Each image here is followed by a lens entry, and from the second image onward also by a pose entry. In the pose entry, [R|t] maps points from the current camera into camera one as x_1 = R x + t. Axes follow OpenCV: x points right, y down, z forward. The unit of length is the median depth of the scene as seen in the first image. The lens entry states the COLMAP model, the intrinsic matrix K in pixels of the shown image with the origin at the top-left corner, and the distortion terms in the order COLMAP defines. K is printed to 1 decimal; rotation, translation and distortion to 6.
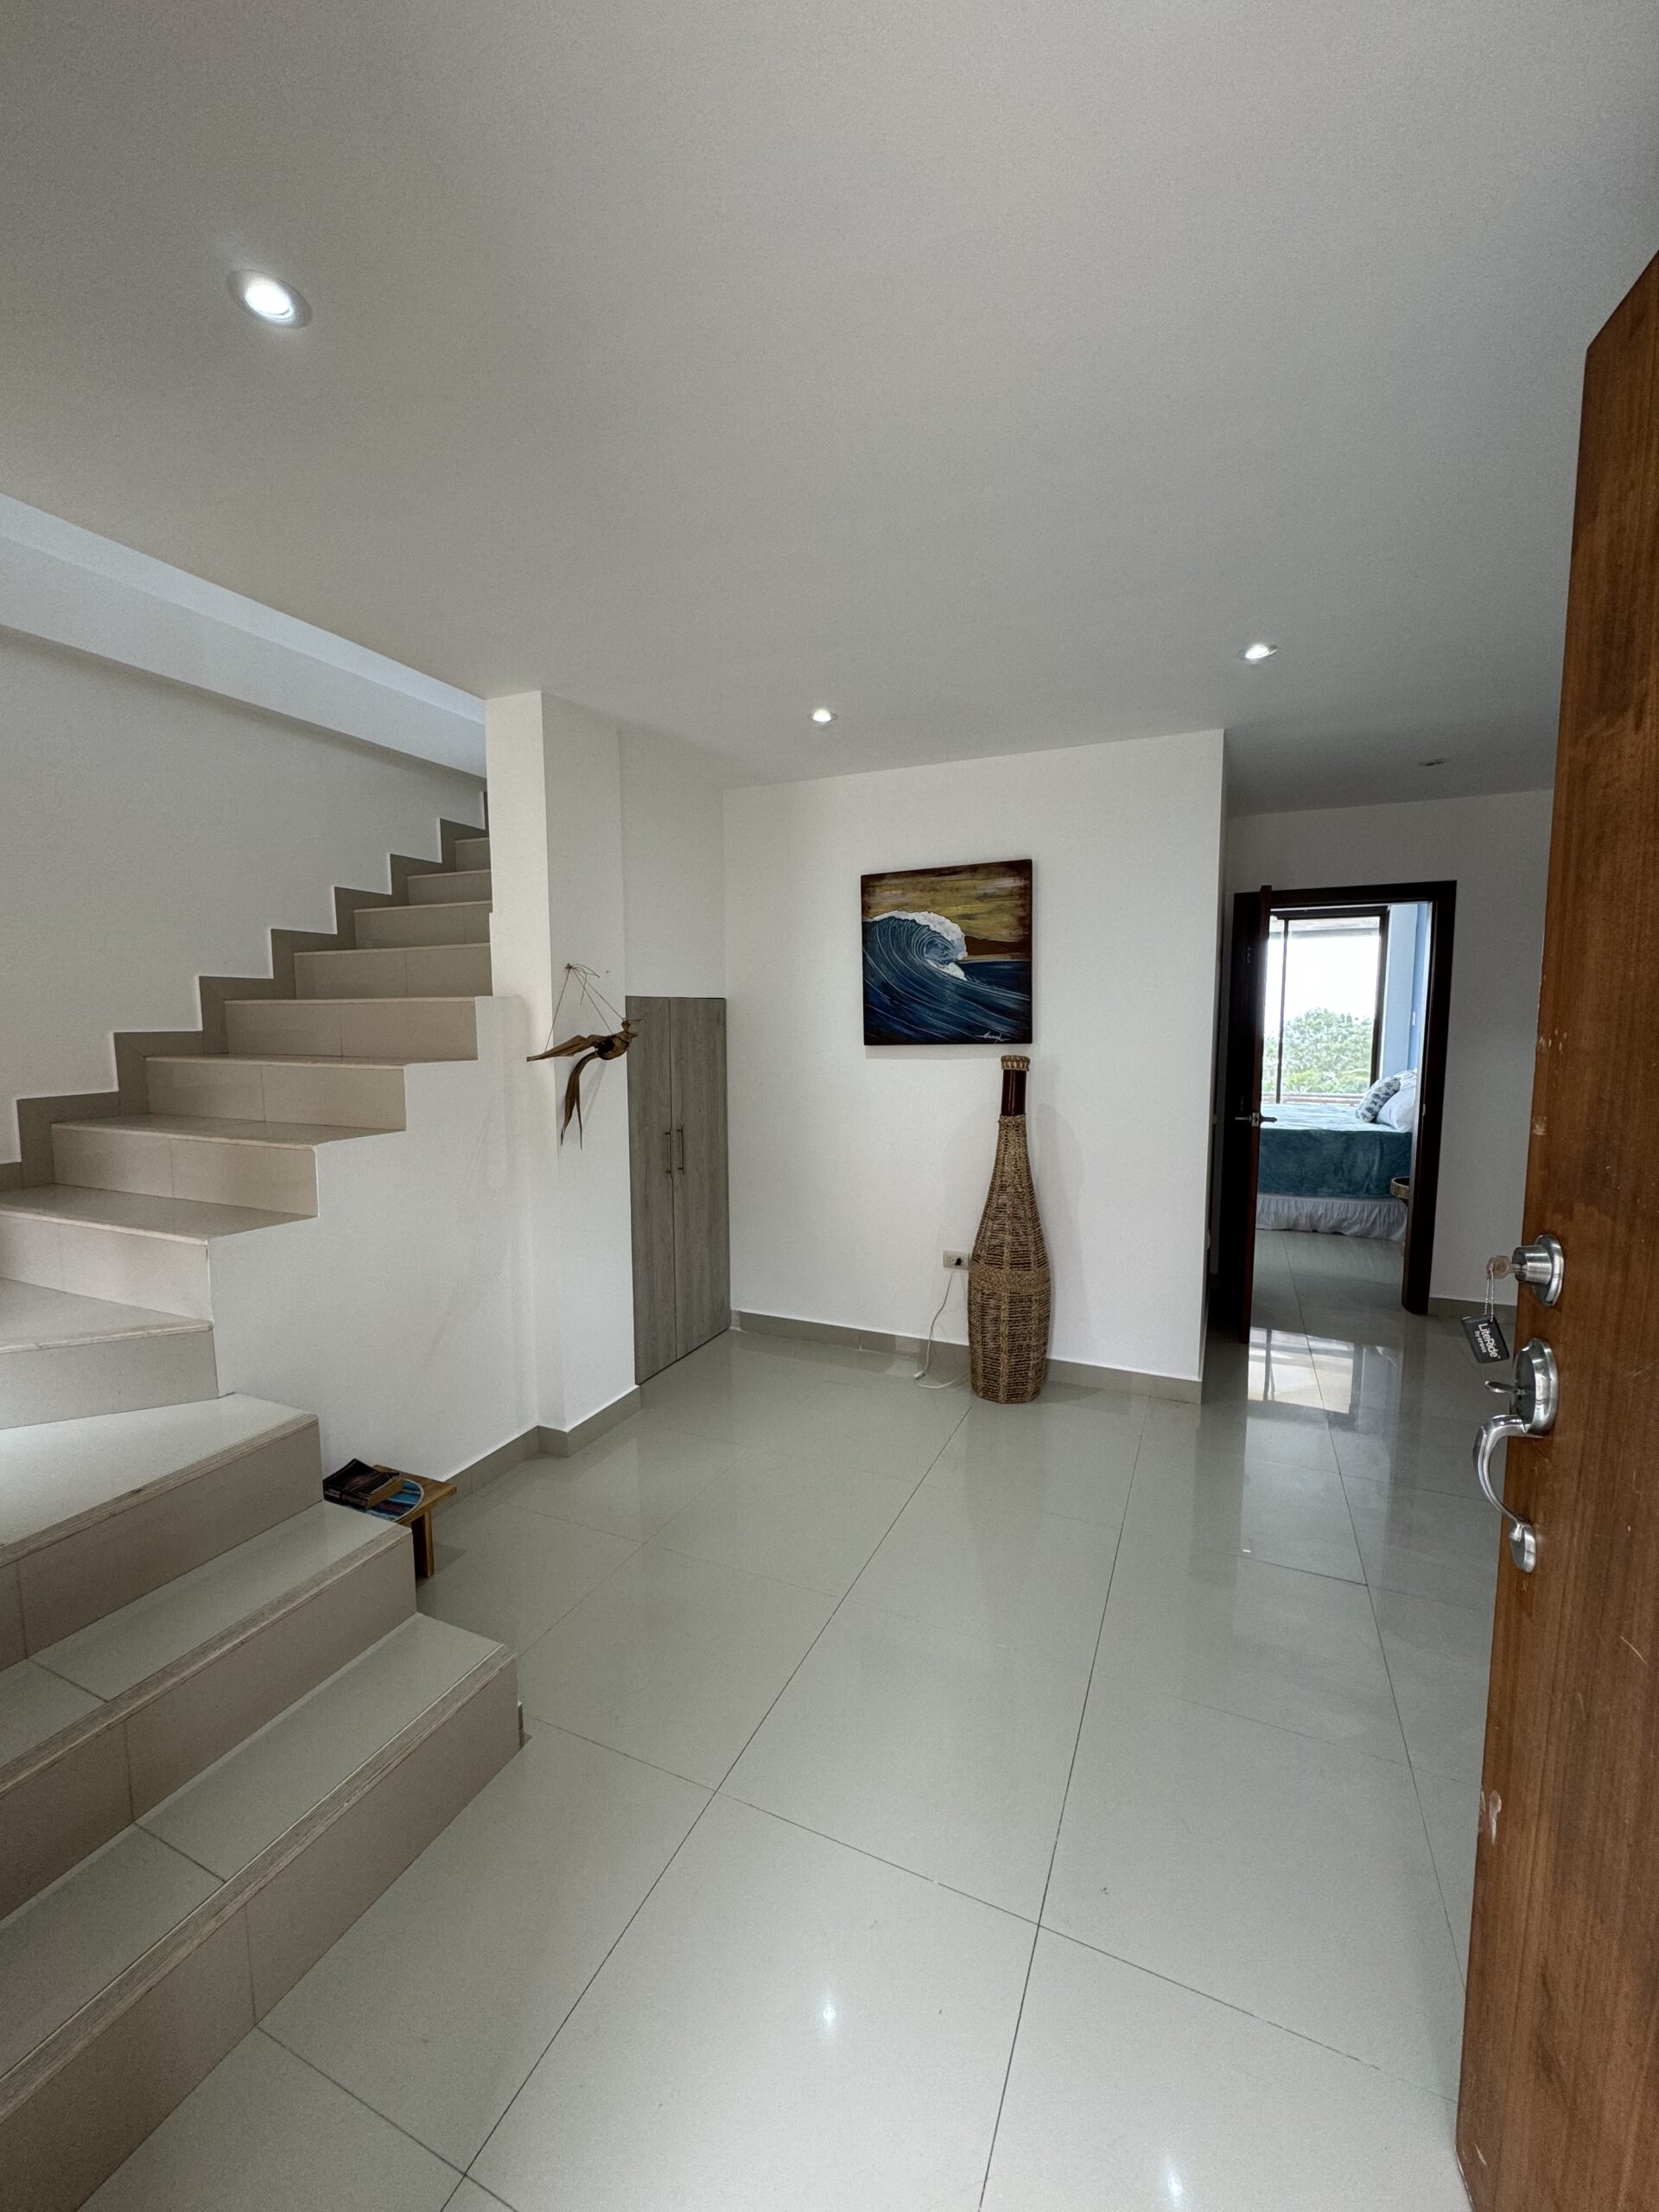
lens RADIAL K [[885.8, 0, 844.7], [0, 885.8, 1109.1], [0, 0, 1]] dist [-0.003109, 0.001085]
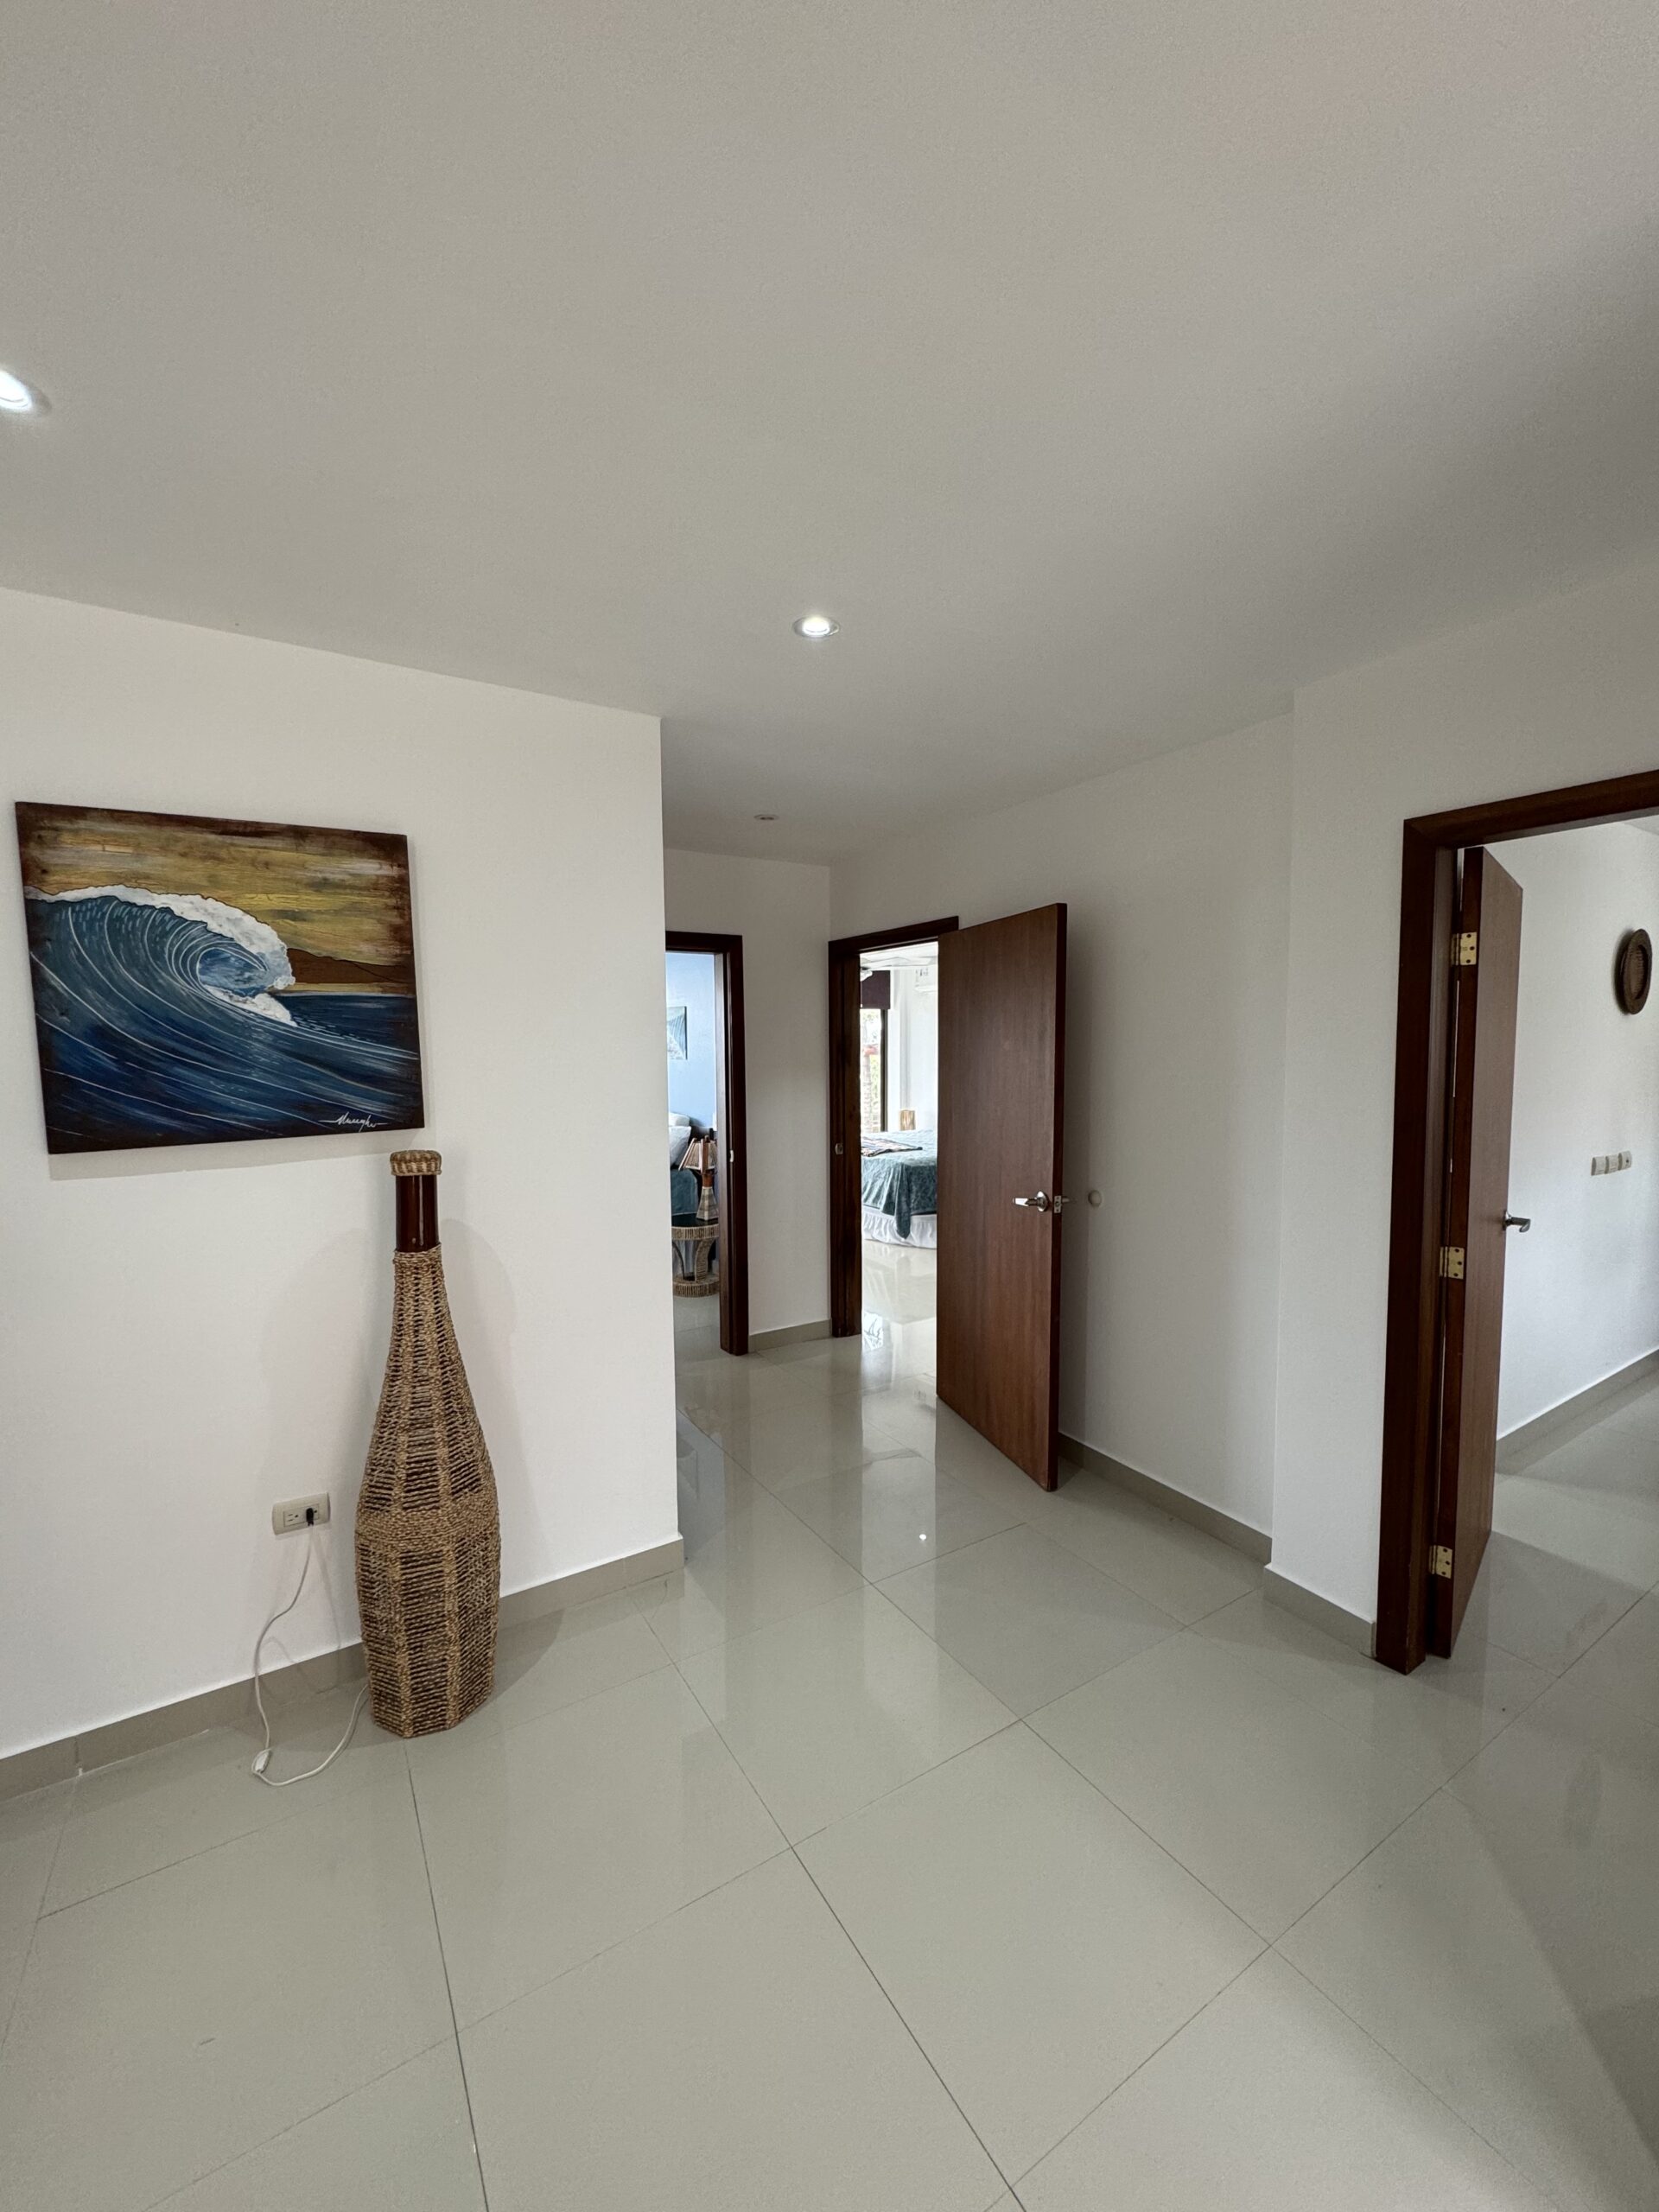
lens RADIAL K [[885.8, 0, 830.0], [0, 885.8, 1100.4], [0, 0, 1]] dist [-0.003109, 0.001085]
pose [[0.555527, -0.057458, 0.829511, -0.147355], [0.087406, 0.996118, 0.010462, -0.073302], [-0.826892, 0.066692, 0.558393, 0.399636]]
